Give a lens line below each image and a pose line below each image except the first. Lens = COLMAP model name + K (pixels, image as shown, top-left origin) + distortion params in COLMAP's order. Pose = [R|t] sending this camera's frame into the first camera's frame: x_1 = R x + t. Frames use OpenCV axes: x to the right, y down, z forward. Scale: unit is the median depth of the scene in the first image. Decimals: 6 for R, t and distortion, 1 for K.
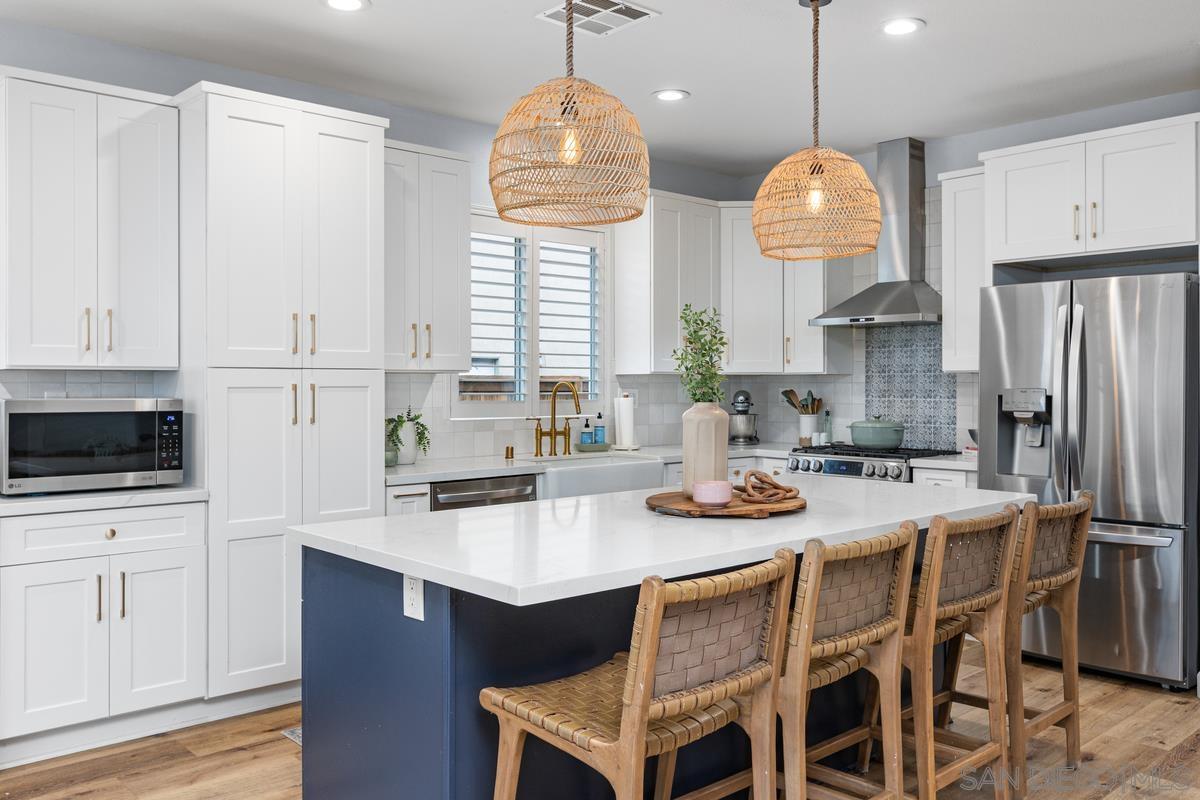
lens RADIAL K [[981.0, 0, 603.4], [0, 981.0, 383.9], [0, 0, 1]] dist [-0.000361, -0.000823]
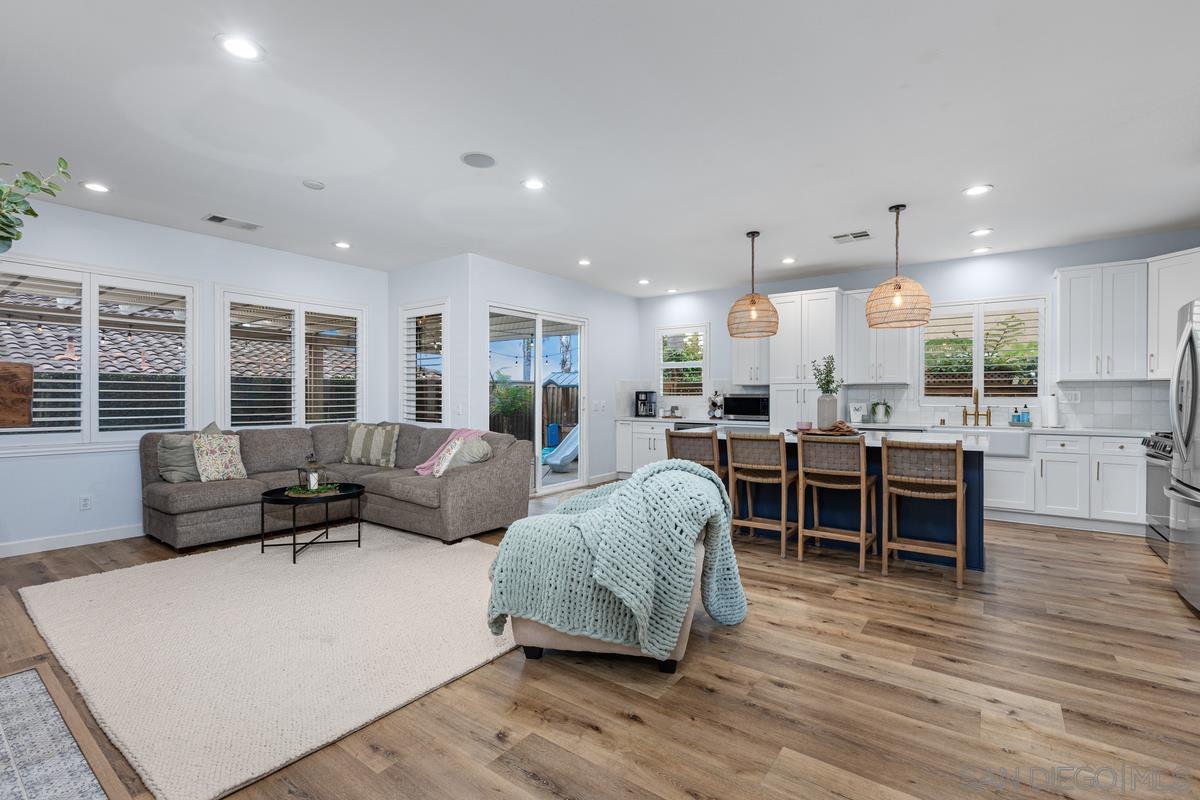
lens RADIAL K [[536.5, 0, 600.8], [0, 536.5, 399.1], [0, 0, 1]] dist [0.000025, 0.000575]
pose [[0.194974, 0.005369, -0.980794, 0.833199], [-0.000631, 0.999985, 0.005348, 0.016102], [0.980808, -0.000424, 0.194975, 0.081524]]
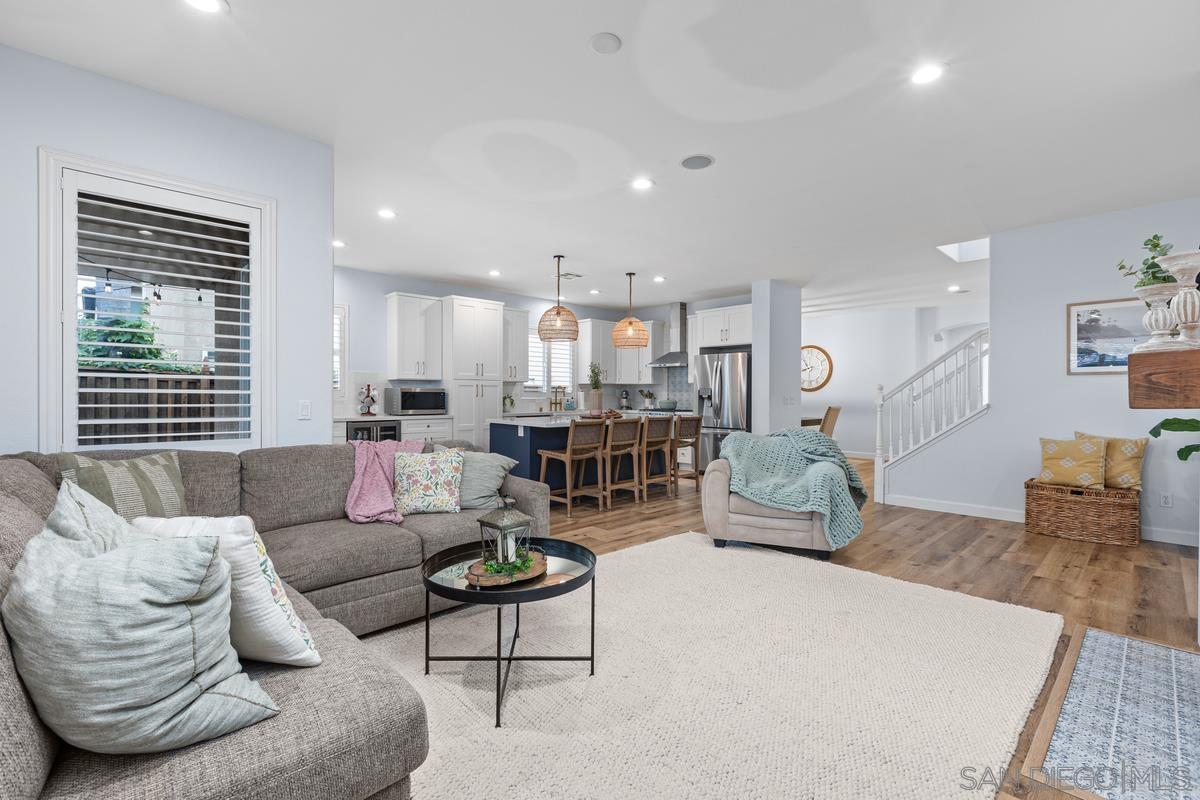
lens RADIAL K [[532.0, 0, 601.5], [0, 532.0, 394.6], [0, 0, 1]] dist [-0.001302, 0.000194]
pose [[0.999693, 0.004345, 0.024397, 0.046191], [-0.004340, 0.999991, -0.000230, 0.023849], [-0.024397, 0.000124, 0.999702, -0.591282]]
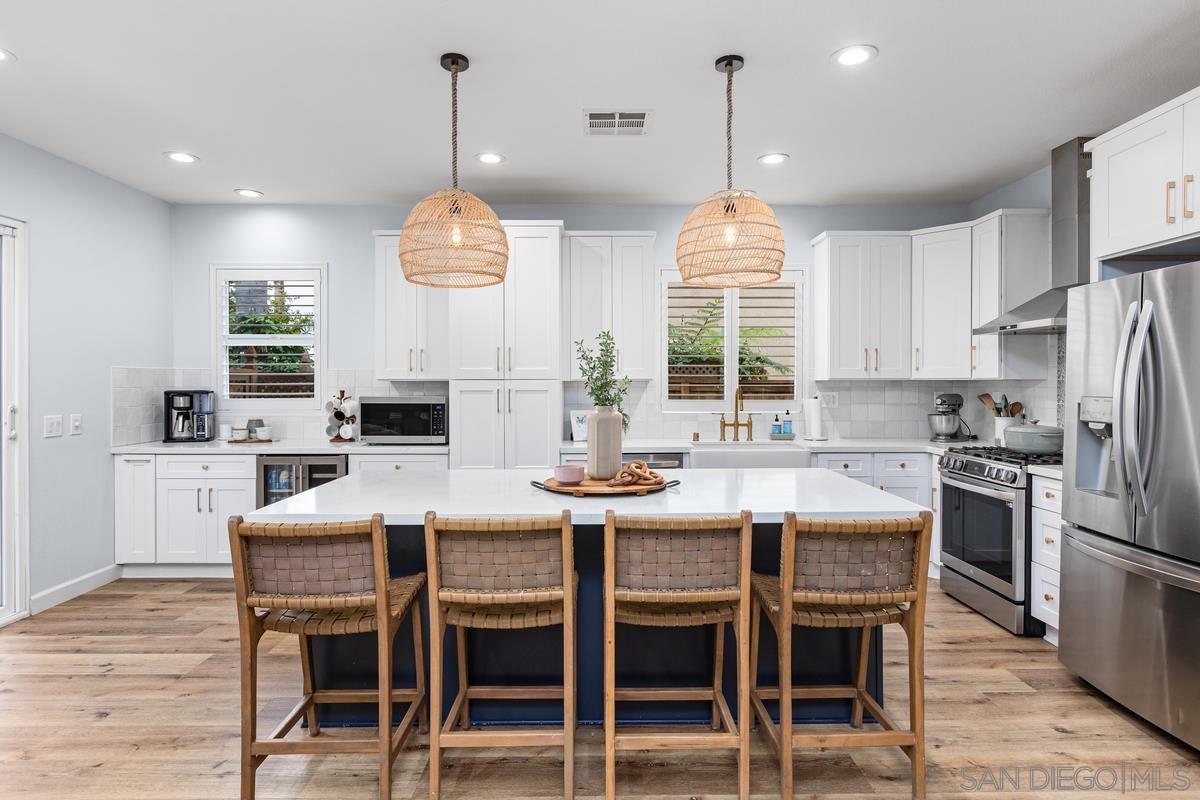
lens RADIAL K [[649.6, 0, 603.8], [0, 649.6, 389.4], [0, 0, 1]] dist [0.001813, -0.002223]
pose [[0.744108, 0.005526, -0.668036, 0.414579], [0.000660, 0.999959, 0.009006, -0.006523], [0.668059, -0.007142, 0.744074, 0.211071]]
